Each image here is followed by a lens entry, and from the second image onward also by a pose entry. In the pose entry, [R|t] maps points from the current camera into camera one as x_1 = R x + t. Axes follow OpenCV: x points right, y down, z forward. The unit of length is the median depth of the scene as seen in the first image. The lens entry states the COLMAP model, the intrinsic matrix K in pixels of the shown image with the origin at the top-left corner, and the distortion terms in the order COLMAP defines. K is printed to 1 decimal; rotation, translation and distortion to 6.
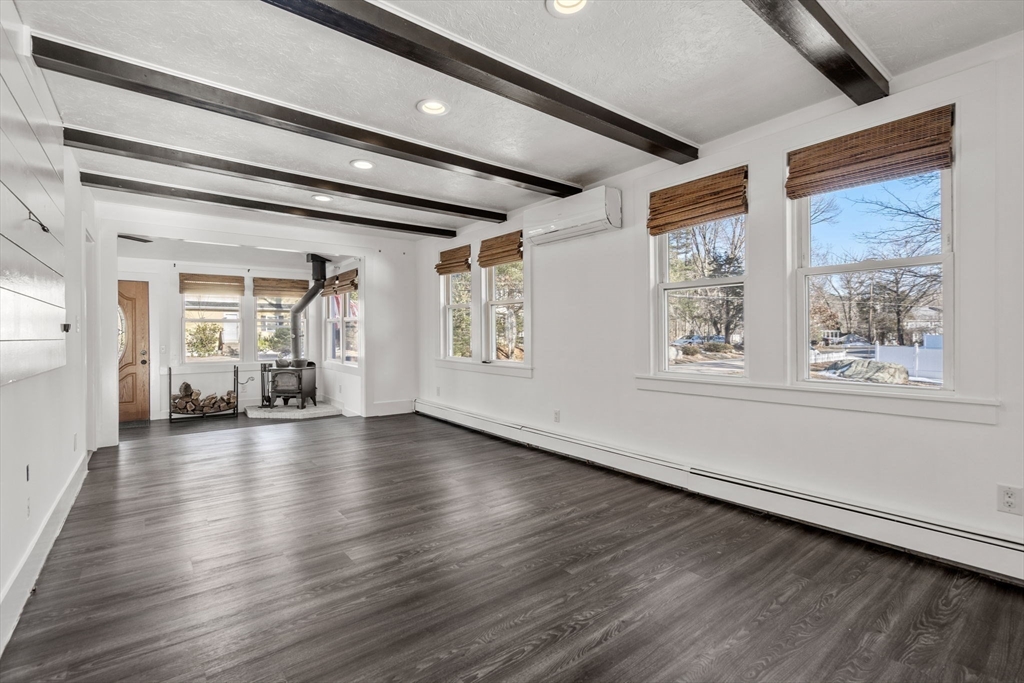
lens RADIAL K [[469.9, 0, 513.0], [0, 469.9, 335.0], [0, 0, 1]] dist [-0.001806, -0.000786]
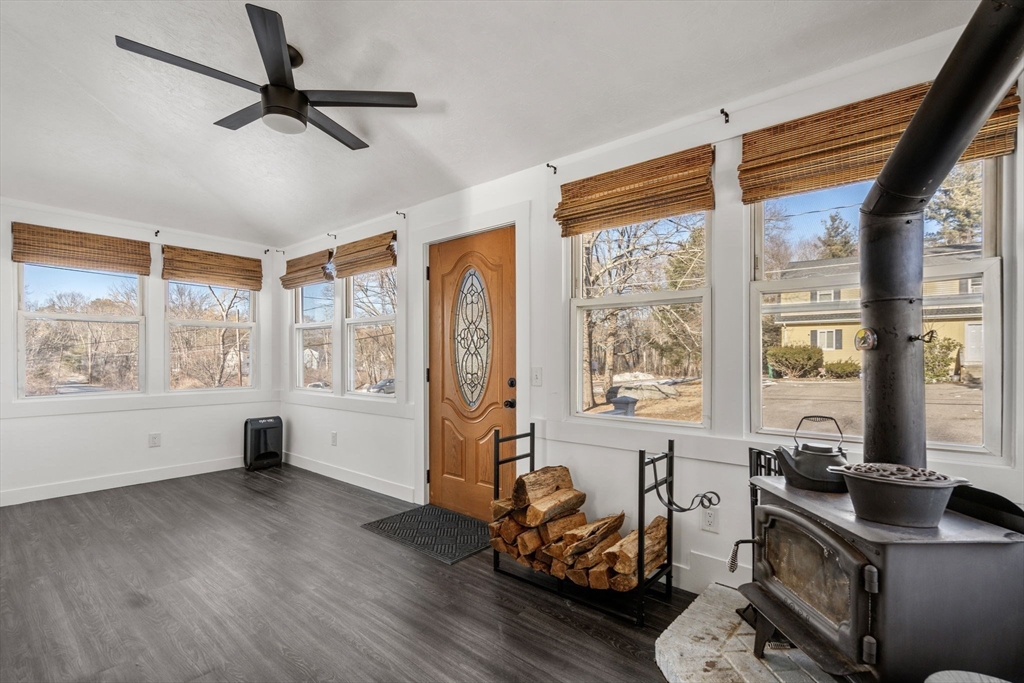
lens RADIAL K [[469.9, 0, 517.5], [0, 469.9, 357.9], [0, 0, 1]] dist [-0.001806, -0.000786]
pose [[0.217980, 0.007064, -0.975928, -0.313885], [-0.001871, 0.999975, 0.006820, 0.007975], [0.975952, 0.000339, 0.217987, 0.822793]]
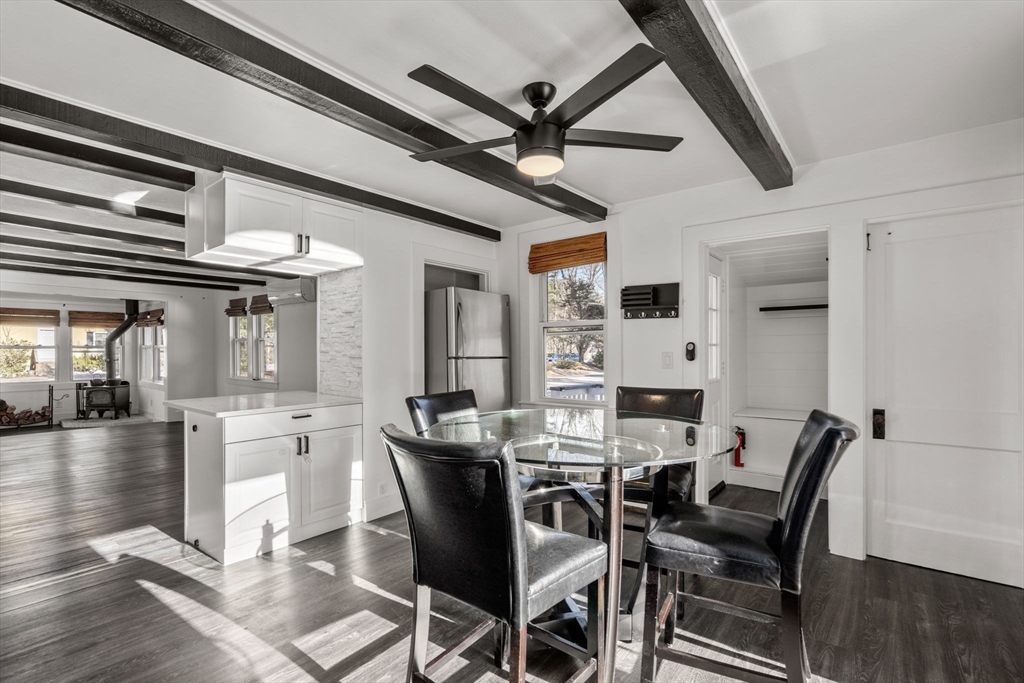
lens RADIAL K [[469.9, 0, 511.1], [0, 469.9, 351.0], [0, 0, 1]] dist [-0.001806, -0.000786]
pose [[0.971508, 0.002901, 0.236989, 0.260674], [-0.002413, 0.999994, -0.002349, -0.020951], [-0.236995, 0.001711, 0.971509, -0.430104]]
